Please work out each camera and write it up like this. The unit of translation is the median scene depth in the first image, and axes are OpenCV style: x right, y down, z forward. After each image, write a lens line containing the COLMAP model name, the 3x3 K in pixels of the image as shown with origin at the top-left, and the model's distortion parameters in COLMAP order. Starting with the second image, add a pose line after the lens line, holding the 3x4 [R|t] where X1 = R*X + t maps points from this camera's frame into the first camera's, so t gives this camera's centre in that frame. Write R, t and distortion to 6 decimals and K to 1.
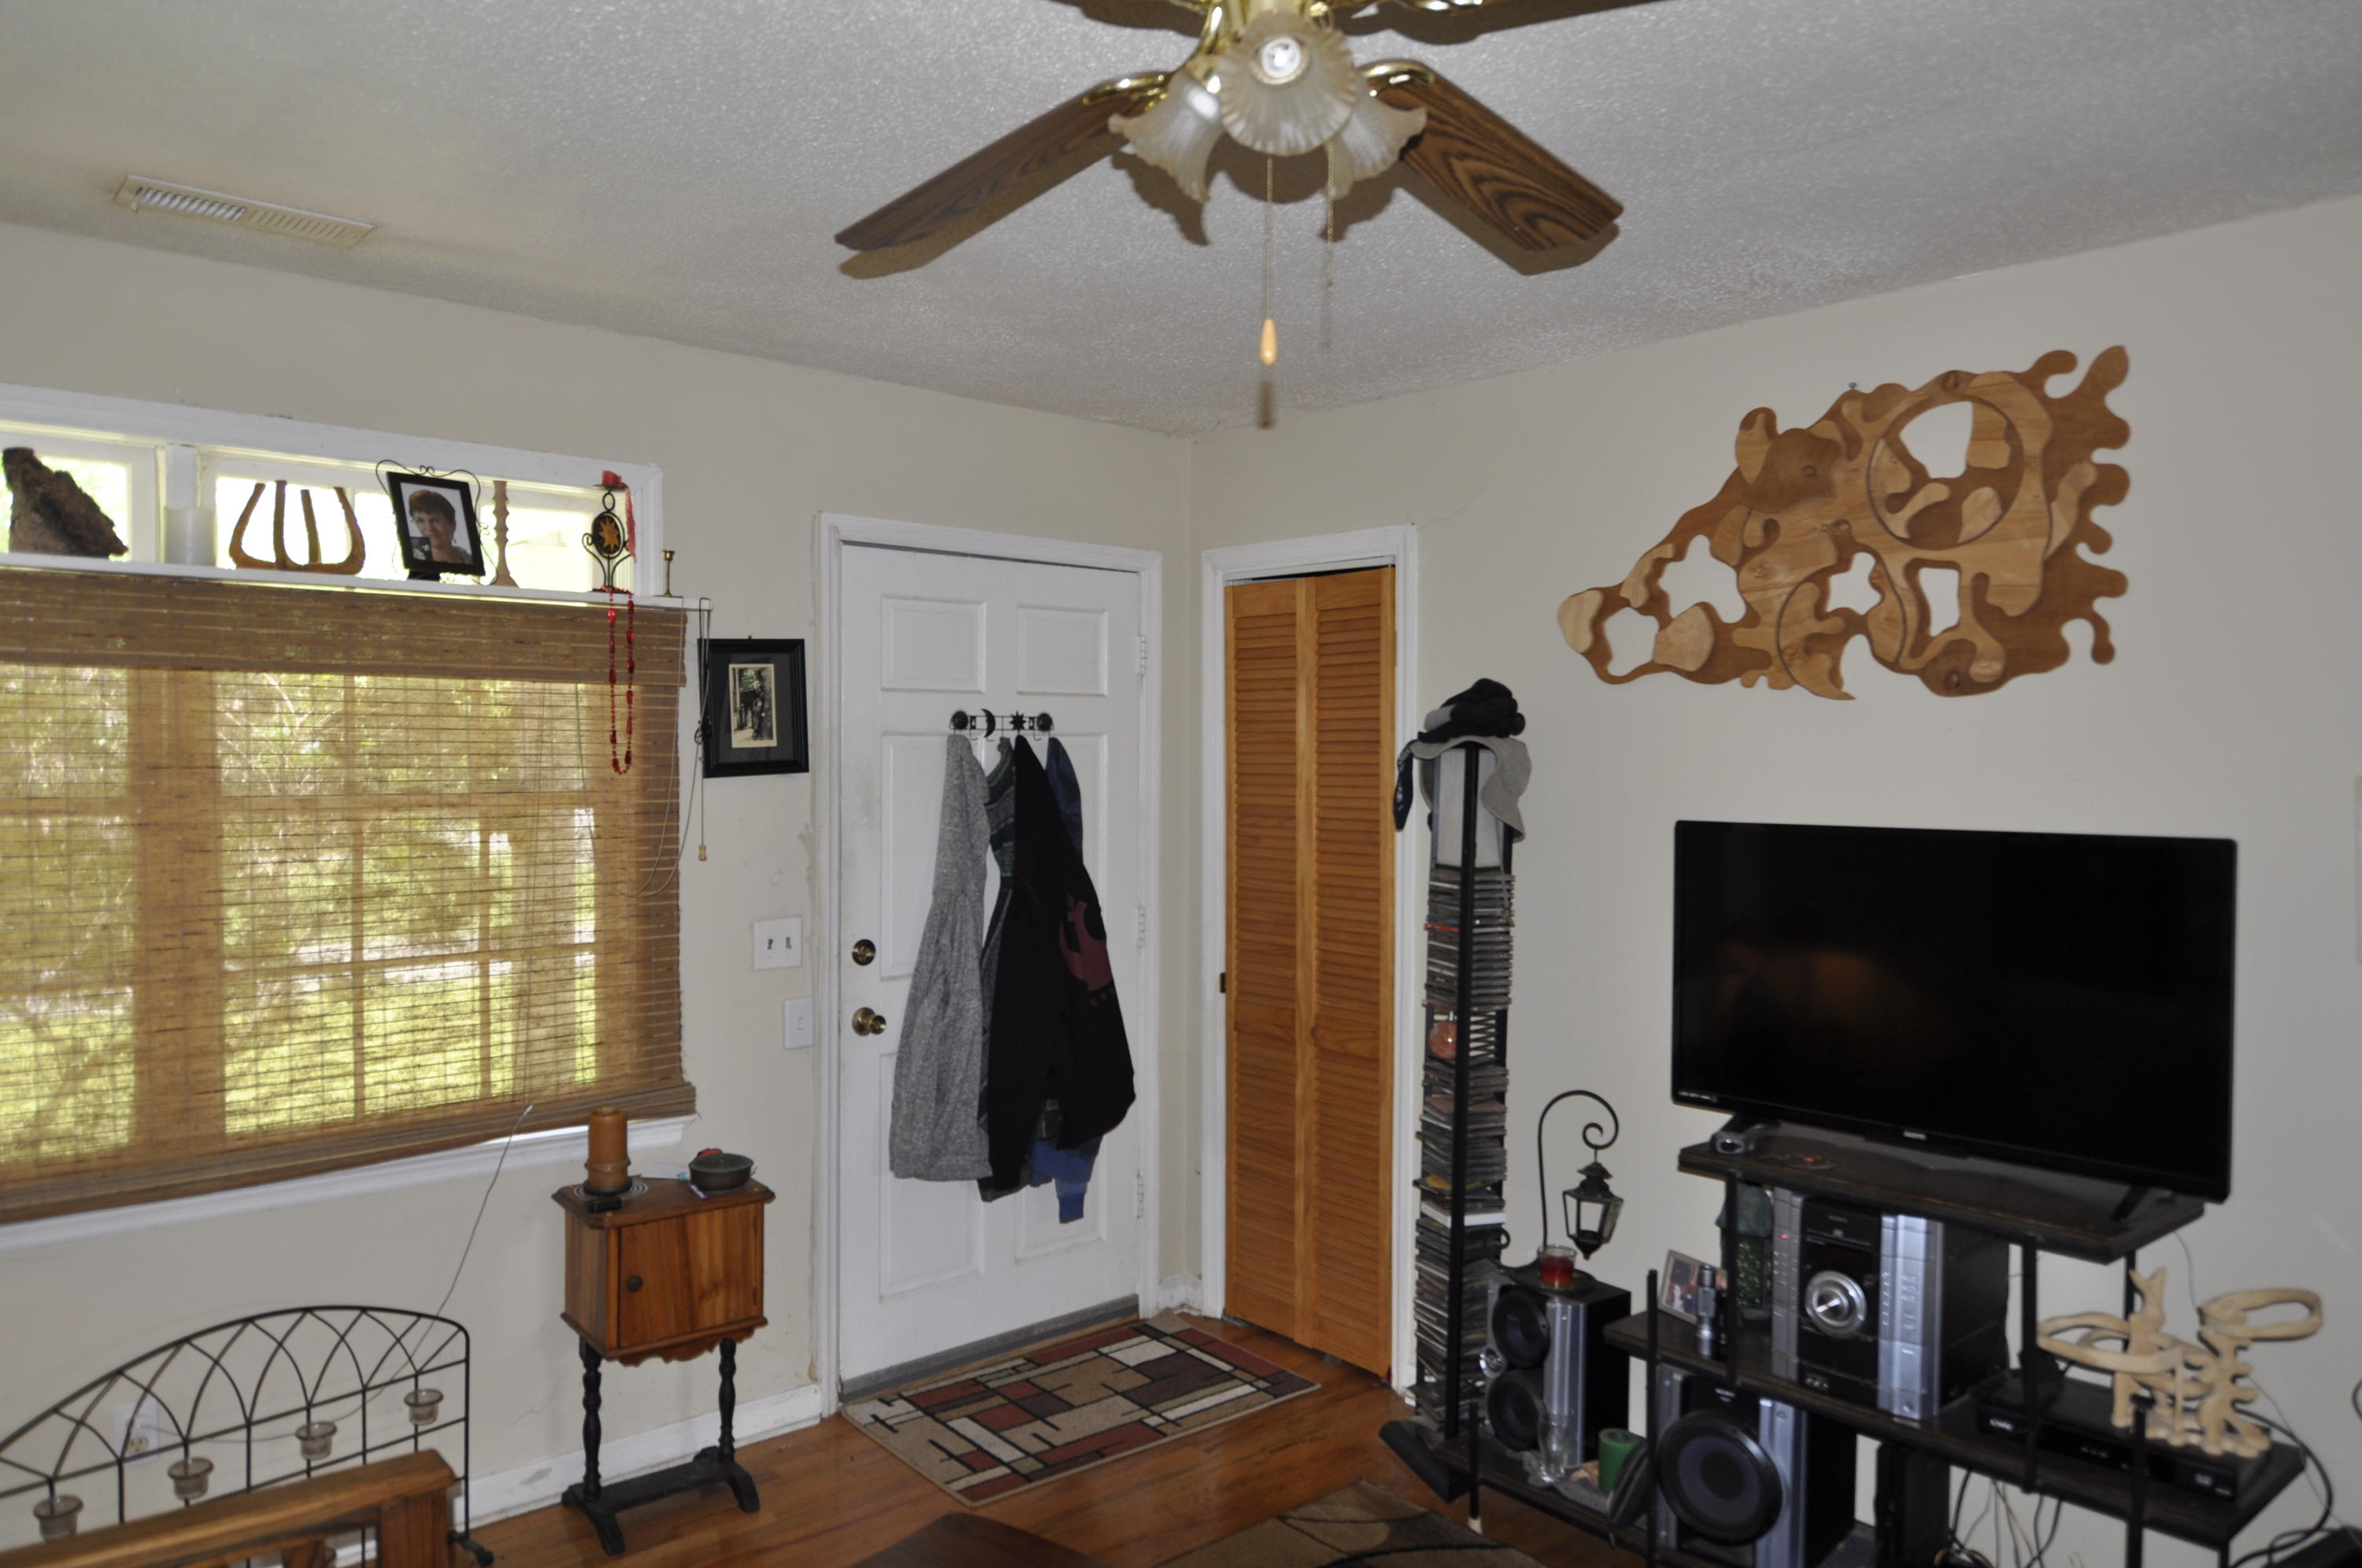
lens RADIAL K [[1594.3, 0, 1176.0], [0, 1594.3, 781.9], [0, 0, 1]] dist [0.004017, -0.020466]
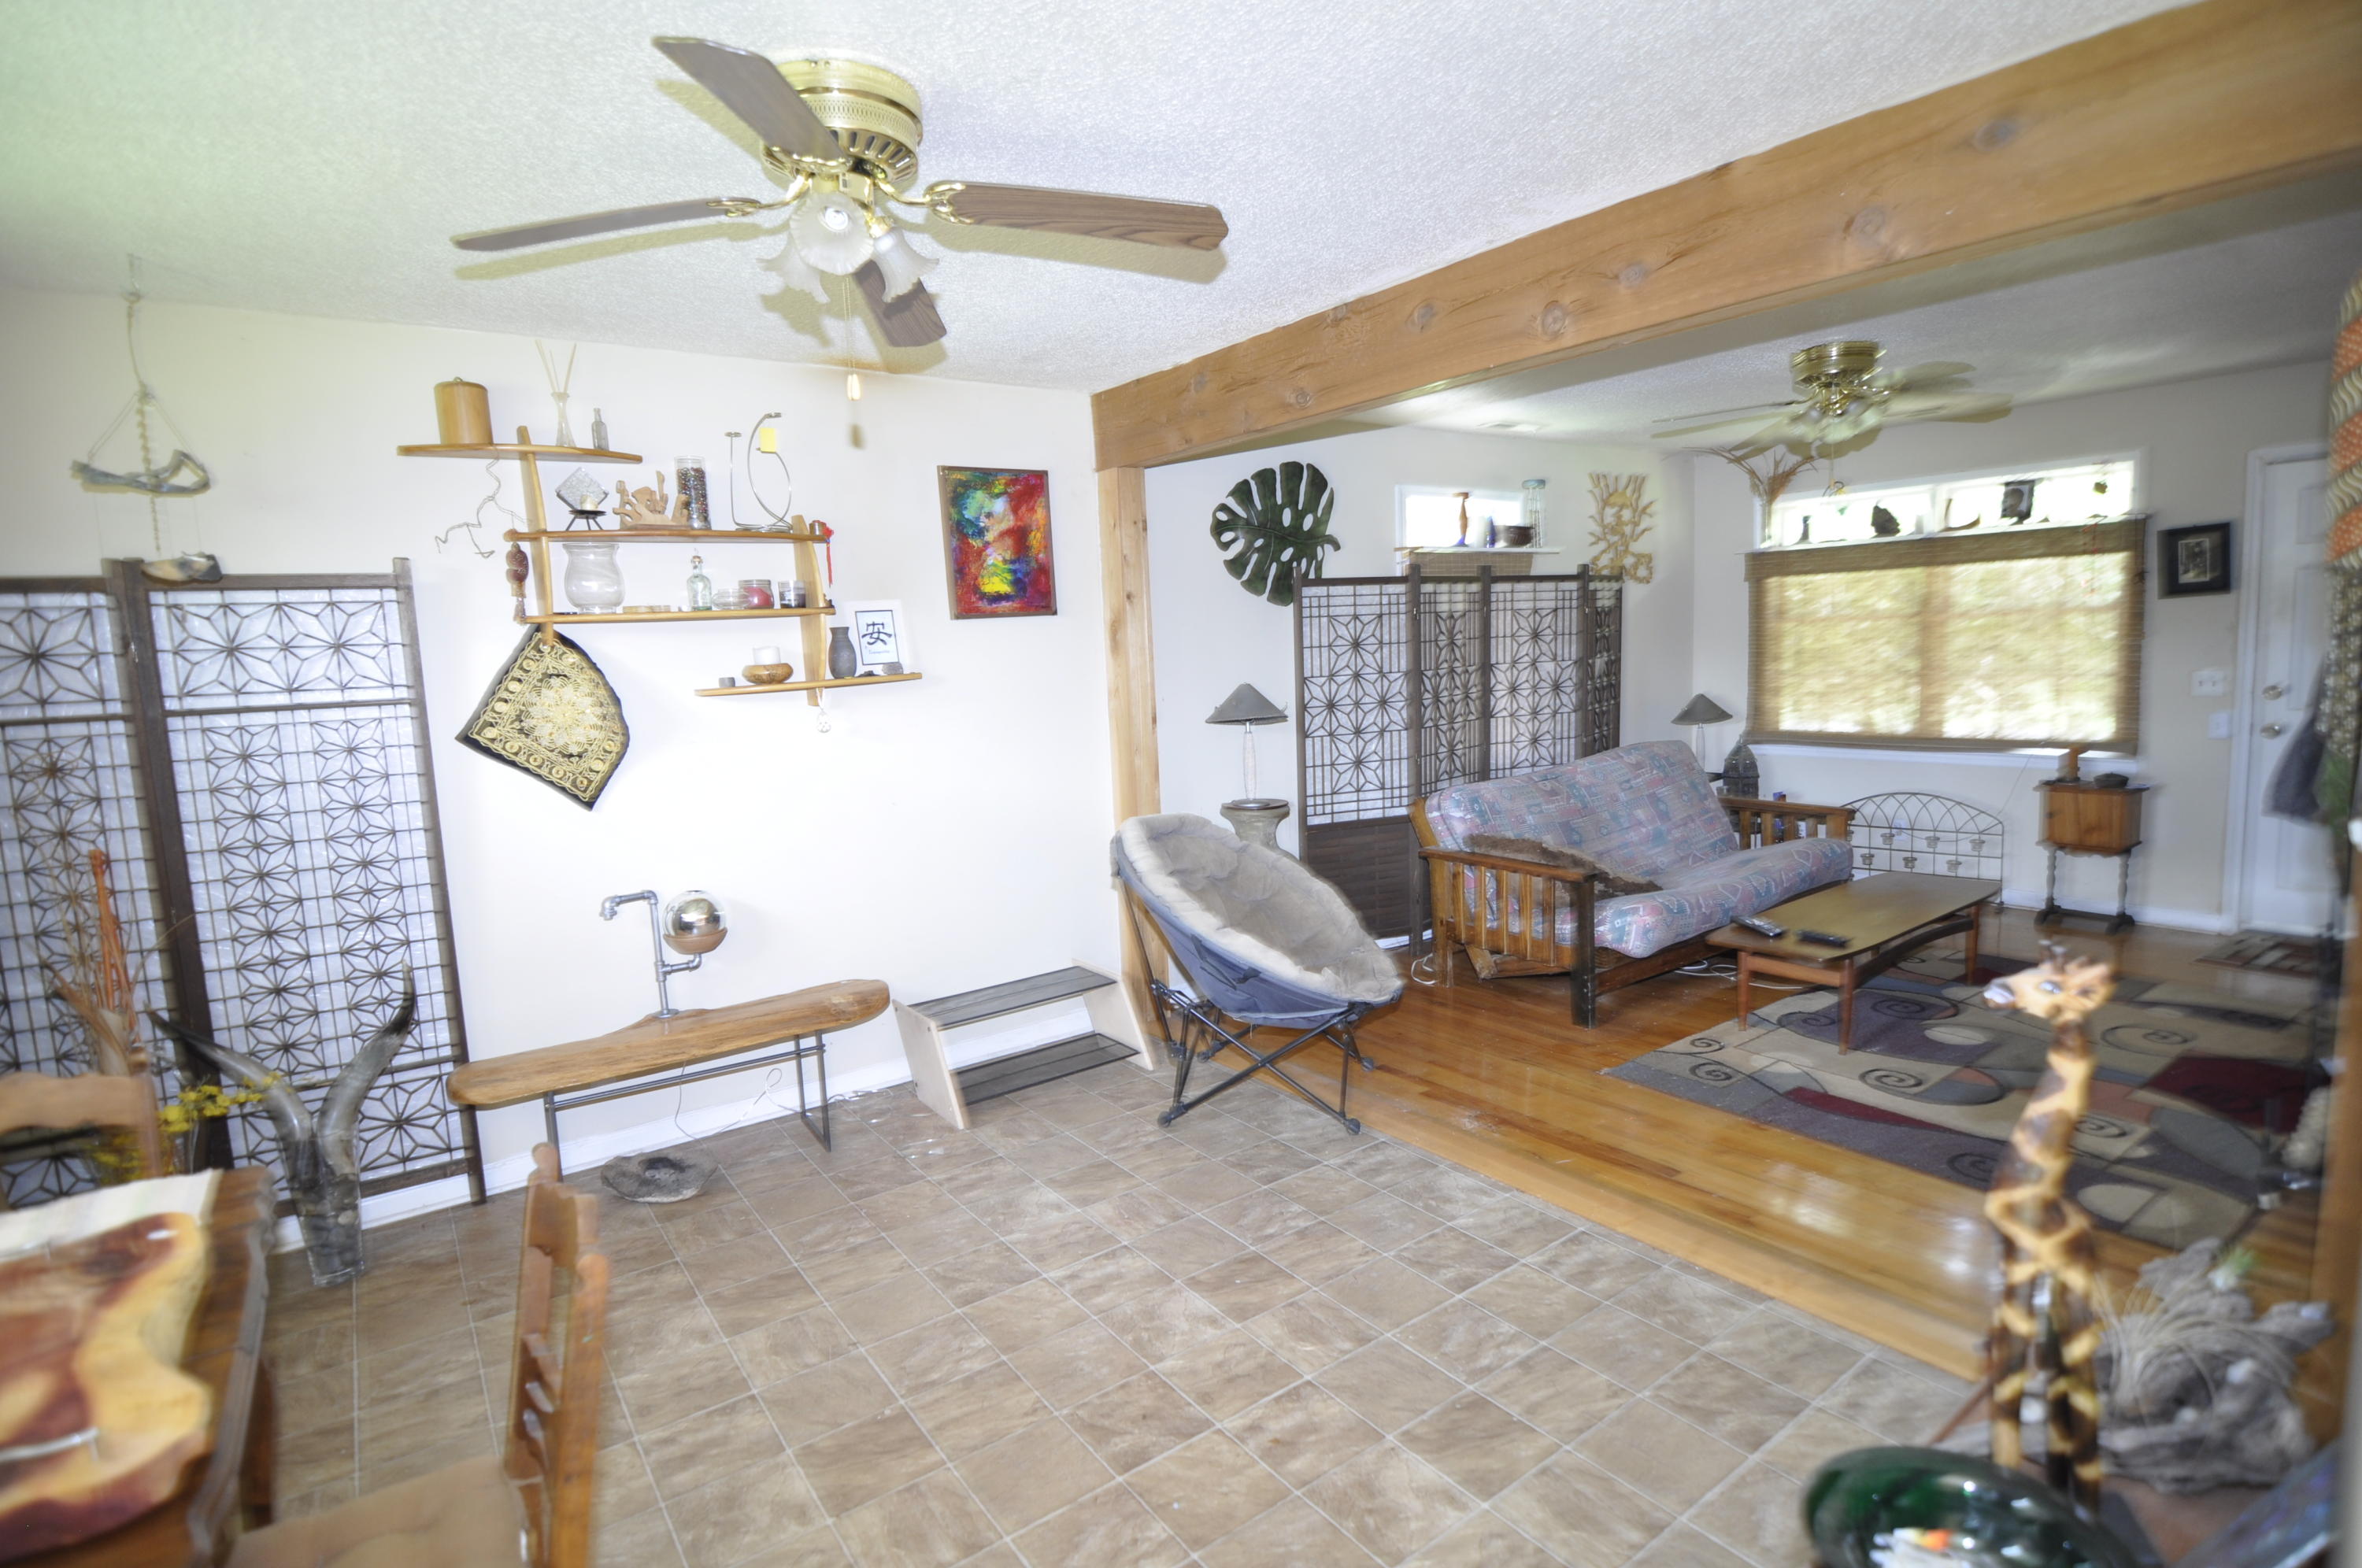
lens RADIAL K [[1153.9, 0, 1181.0], [0, 1153.9, 784.0], [0, 0, 1]] dist [0.002230, -0.016380]
pose [[-0.088735, 0.120379, -0.988754, 1.551905], [0.028629, 0.992568, 0.118274, 0.029227], [0.995644, -0.017812, -0.091522, -0.146106]]
